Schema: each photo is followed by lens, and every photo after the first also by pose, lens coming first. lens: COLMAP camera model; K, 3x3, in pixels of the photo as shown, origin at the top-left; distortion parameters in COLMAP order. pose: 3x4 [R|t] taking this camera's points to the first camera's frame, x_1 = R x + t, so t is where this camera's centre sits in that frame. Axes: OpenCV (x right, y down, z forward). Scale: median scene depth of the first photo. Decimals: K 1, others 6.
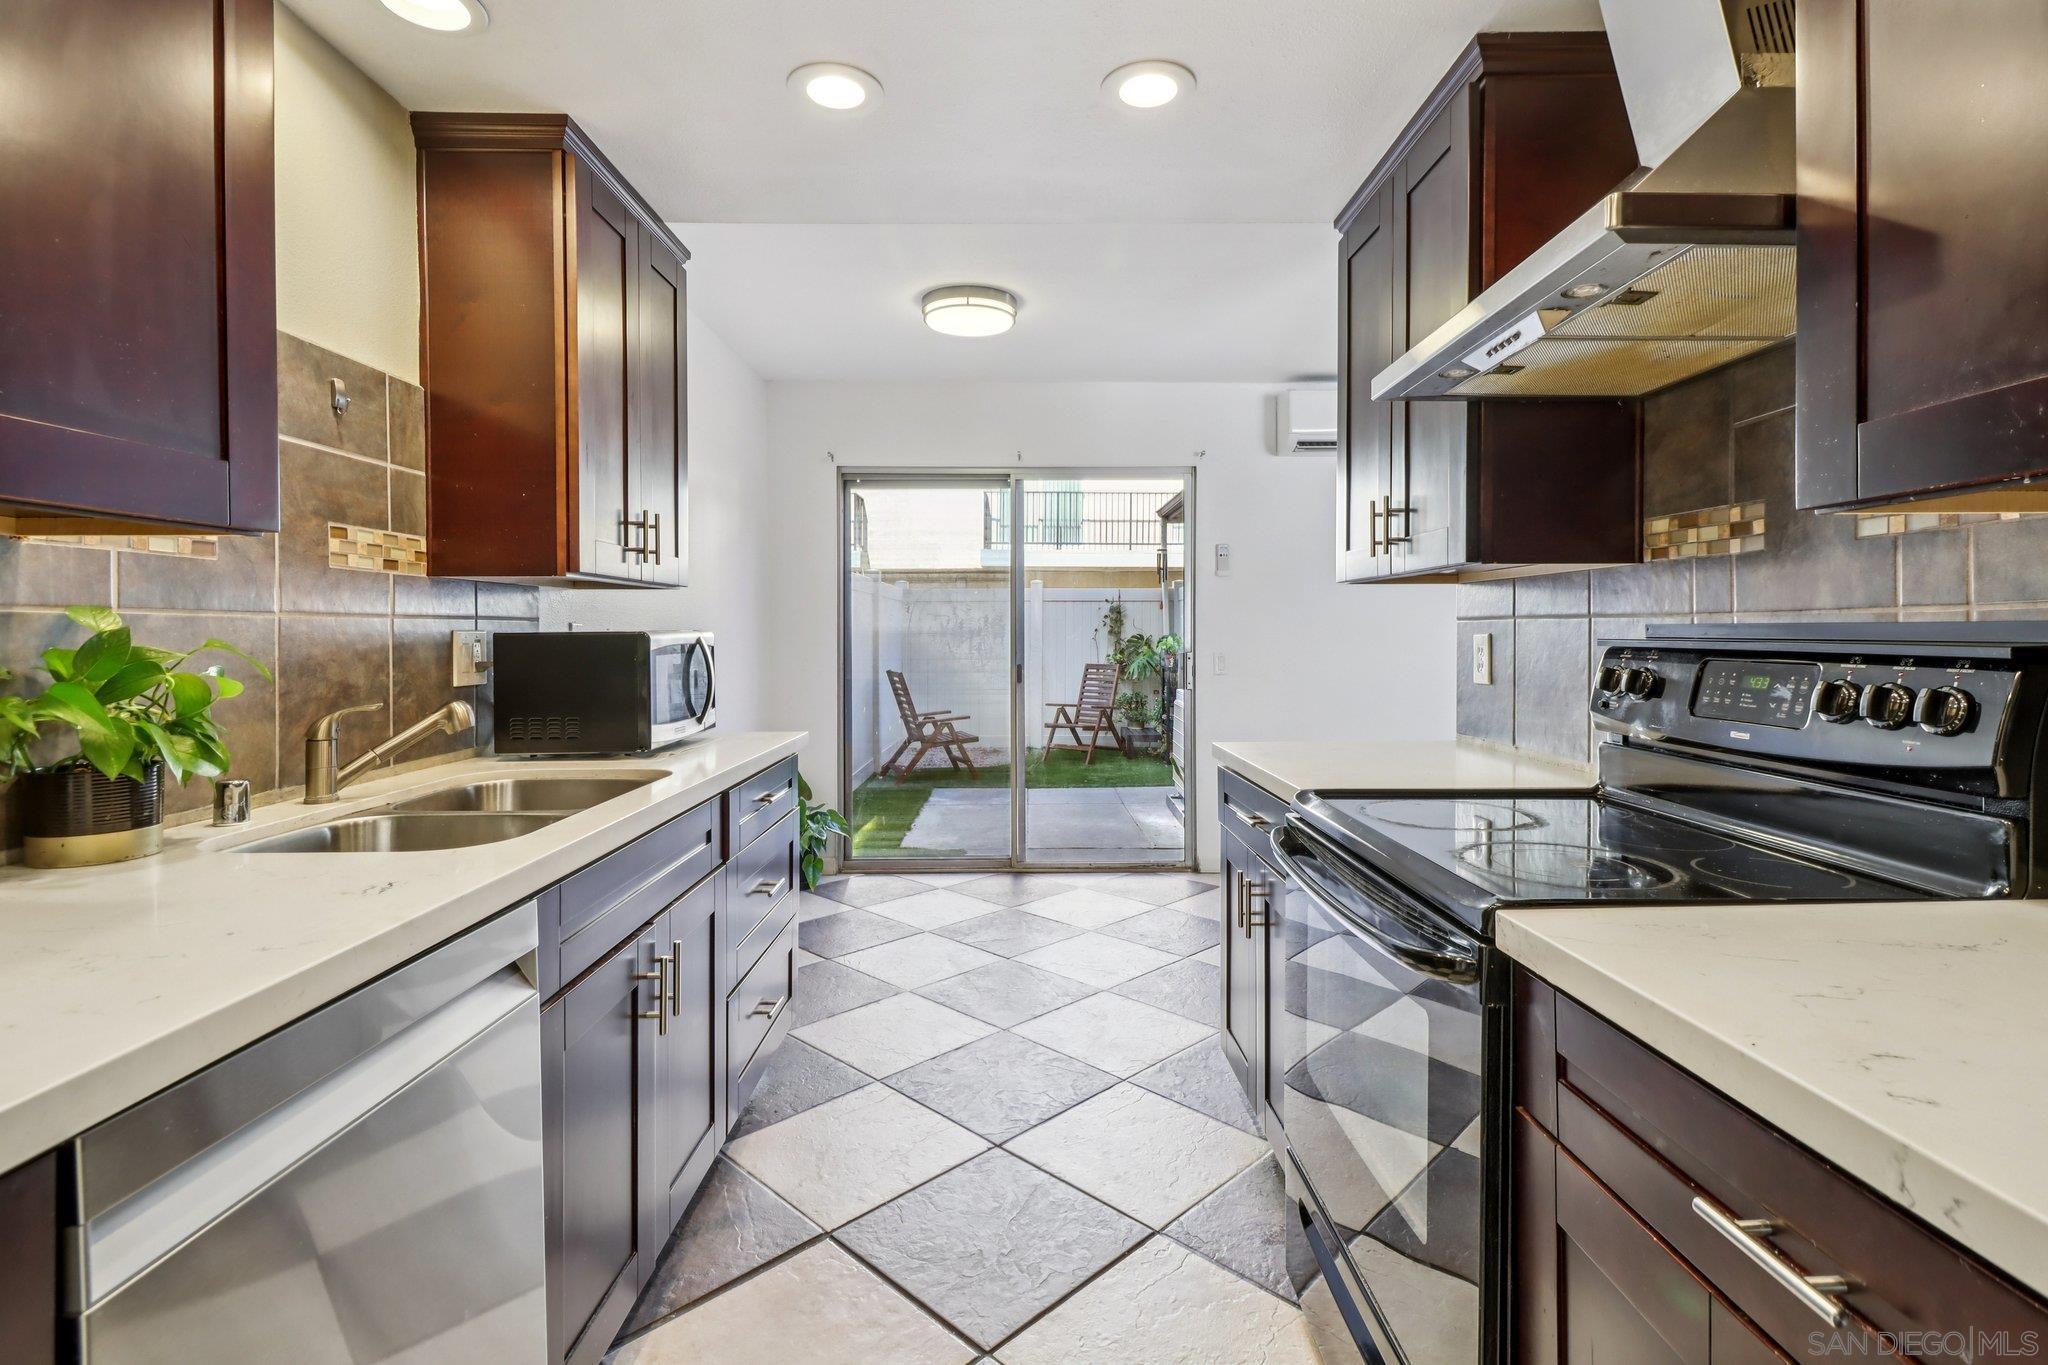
lens RADIAL K [[1011.3, 0, 1038.5], [0, 1011.3, 630.3], [0, 0, 1]] dist [0.017064, -0.001051]
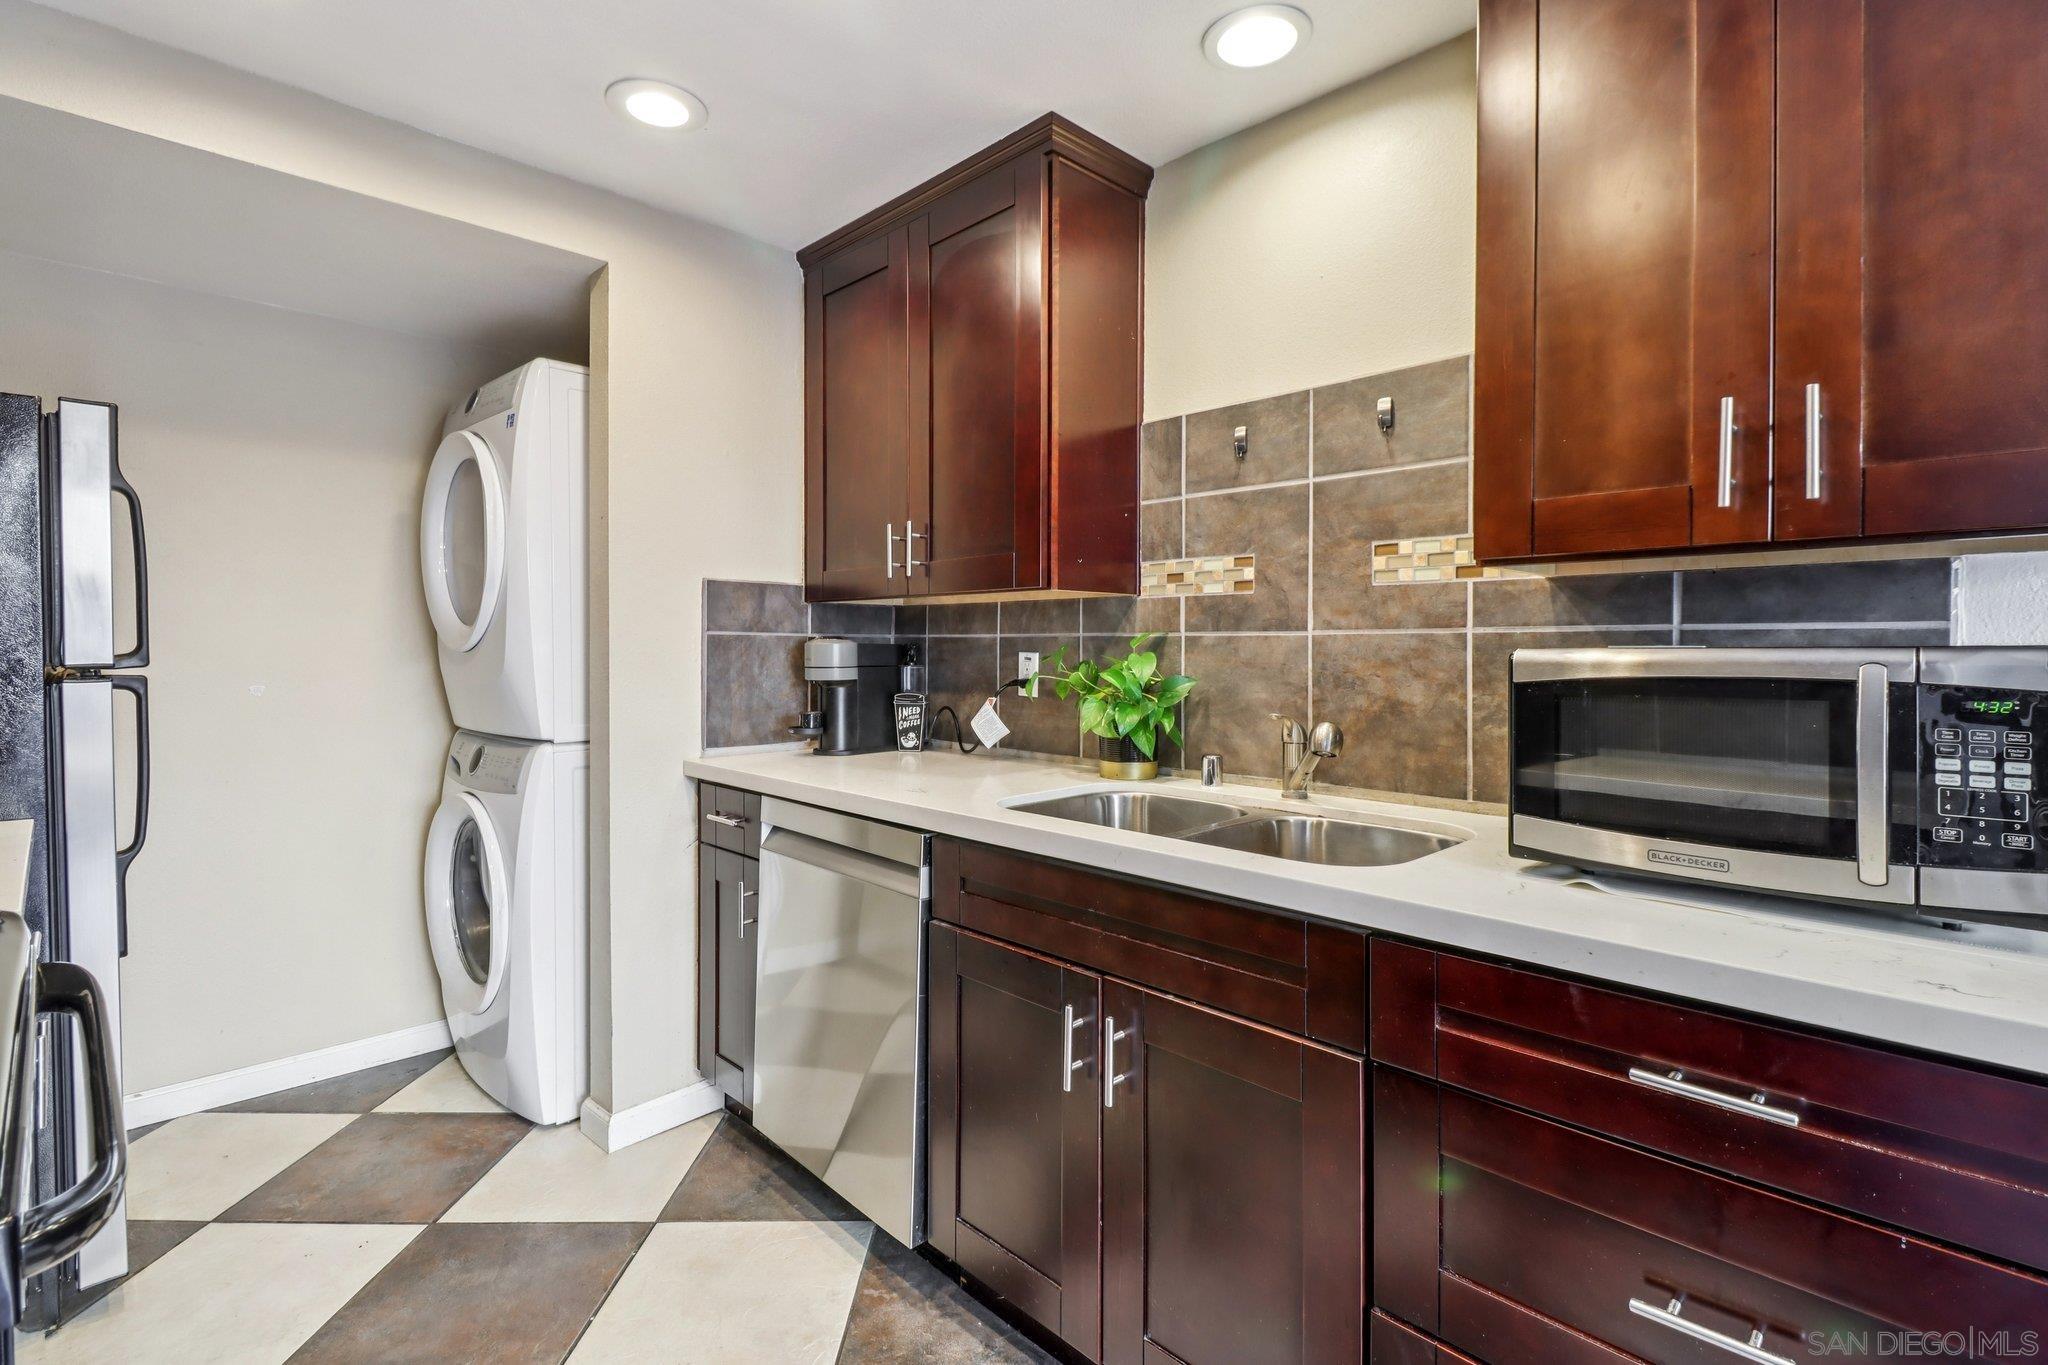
lens RADIAL K [[938.3, 0, 1040.3], [0, 938.3, 650.8], [0, 0, 1]] dist [0.017691, -0.013482]
pose [[-0.715694, 0.005537, -0.698392, 0.220781], [0.000302, 0.999971, 0.007619, -0.002621], [0.698414, 0.005242, -0.715675, 1.486735]]
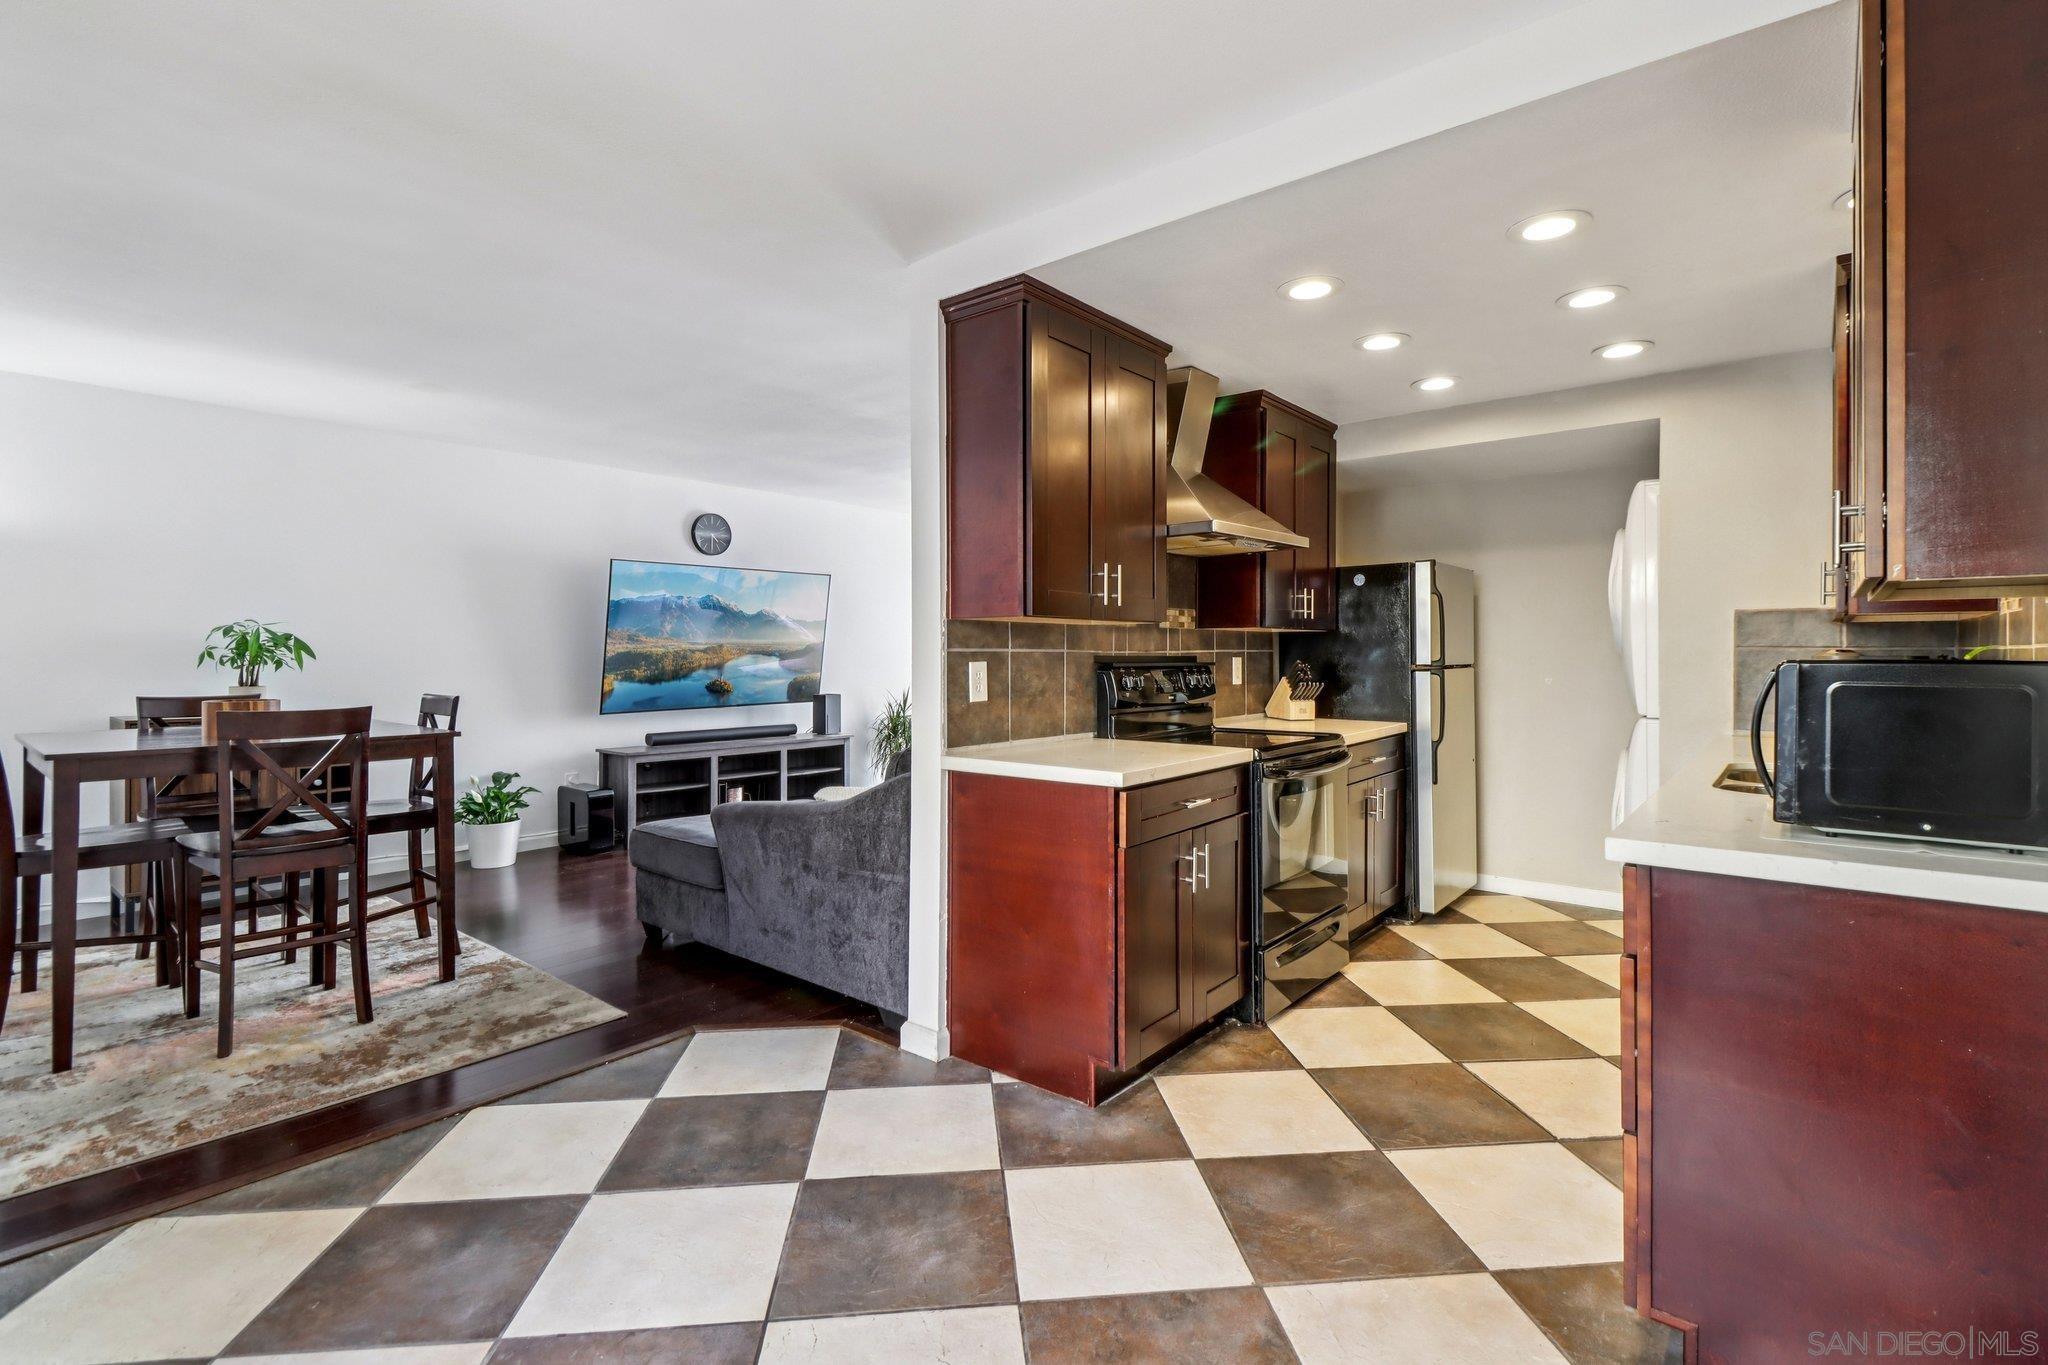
lens RADIAL K [[938.3, 0, 1040.3], [0, 938.3, 650.8], [0, 0, 1]] dist [0.017691, -0.013482]
pose [[-0.769902, 0.005153, 0.638141, -0.512713], [0.002048, 0.999982, -0.005604, -0.005730], [-0.638158, -0.003007, -0.769899, 2.577148]]
